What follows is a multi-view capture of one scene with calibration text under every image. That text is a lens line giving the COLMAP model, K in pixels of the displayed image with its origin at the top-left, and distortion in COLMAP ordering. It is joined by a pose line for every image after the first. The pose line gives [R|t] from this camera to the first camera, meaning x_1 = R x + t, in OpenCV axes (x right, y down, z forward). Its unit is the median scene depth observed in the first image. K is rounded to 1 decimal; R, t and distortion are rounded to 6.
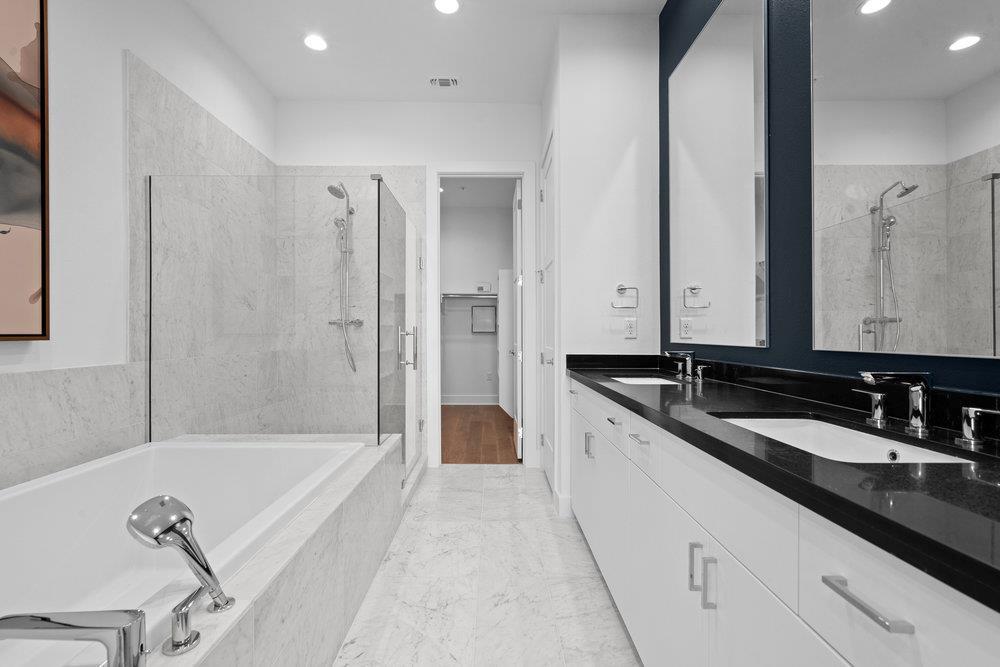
lens RADIAL K [[456.6, 0, 495.1], [0, 456.6, 333.0], [0, 0, 1]] dist [-0.002836, 0.001188]
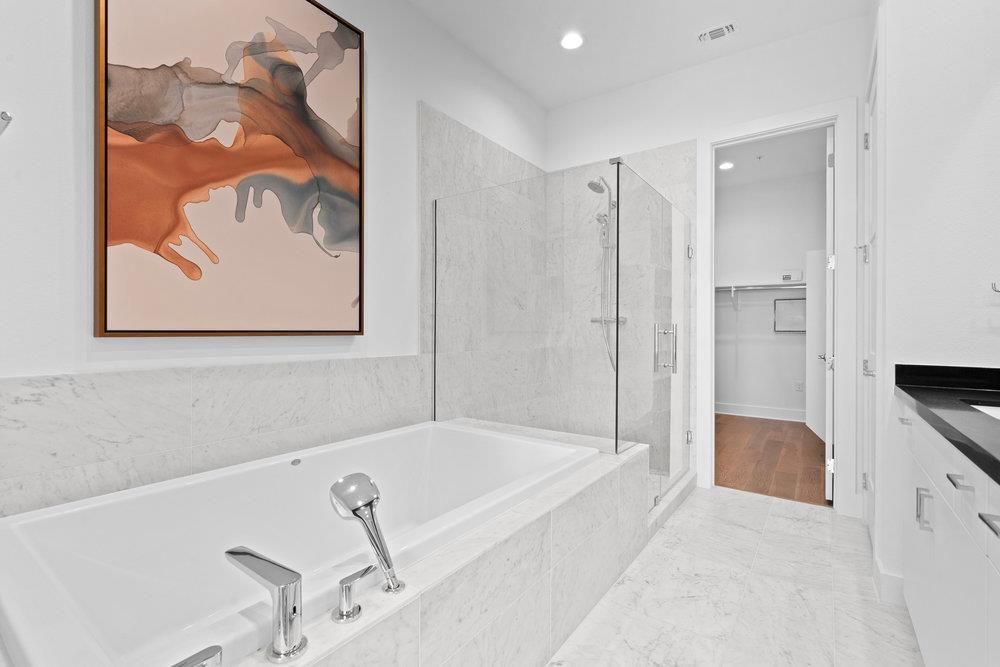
lens RADIAL K [[456.6, 0, 497.3], [0, 456.6, 331.7], [0, 0, 1]] dist [-0.002836, 0.001188]
pose [[0.806704, 0.005648, -0.590929, 0.081784], [-0.005062, 0.999984, 0.002647, -0.000112], [0.590934, 0.000856, 0.806719, 0.109403]]
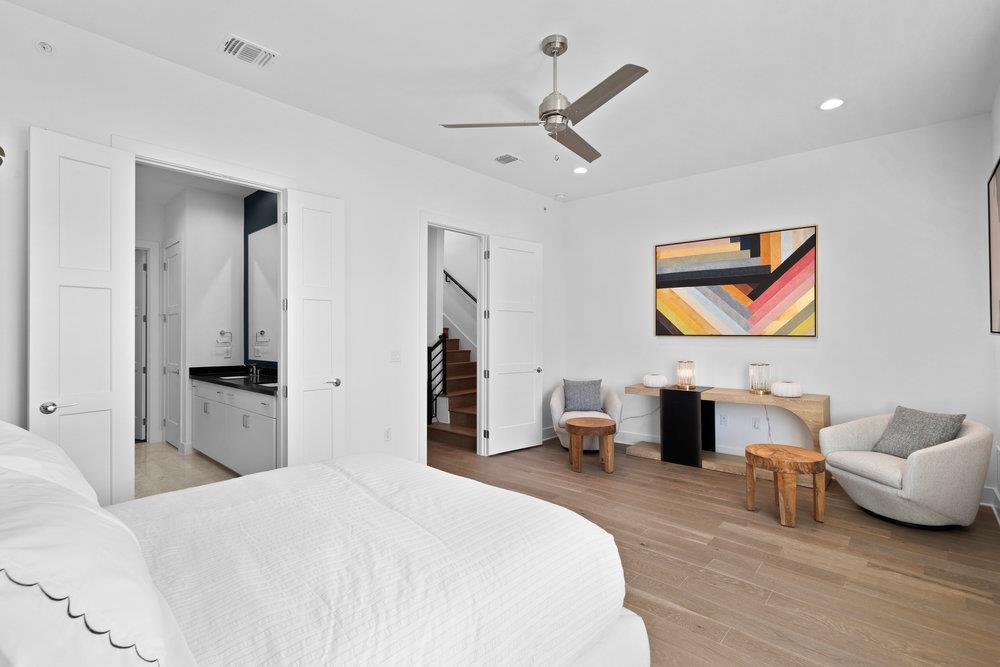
lens RADIAL K [[456.6, 0, 496.2], [0, 456.6, 333.2], [0, 0, 1]] dist [-0.002836, 0.001188]
pose [[0.684924, 0.003633, 0.728605, -0.369365], [0.003072, 0.999964, -0.007874, -0.080297], [-0.728608, 0.007632, 0.684889, -1.281880]]
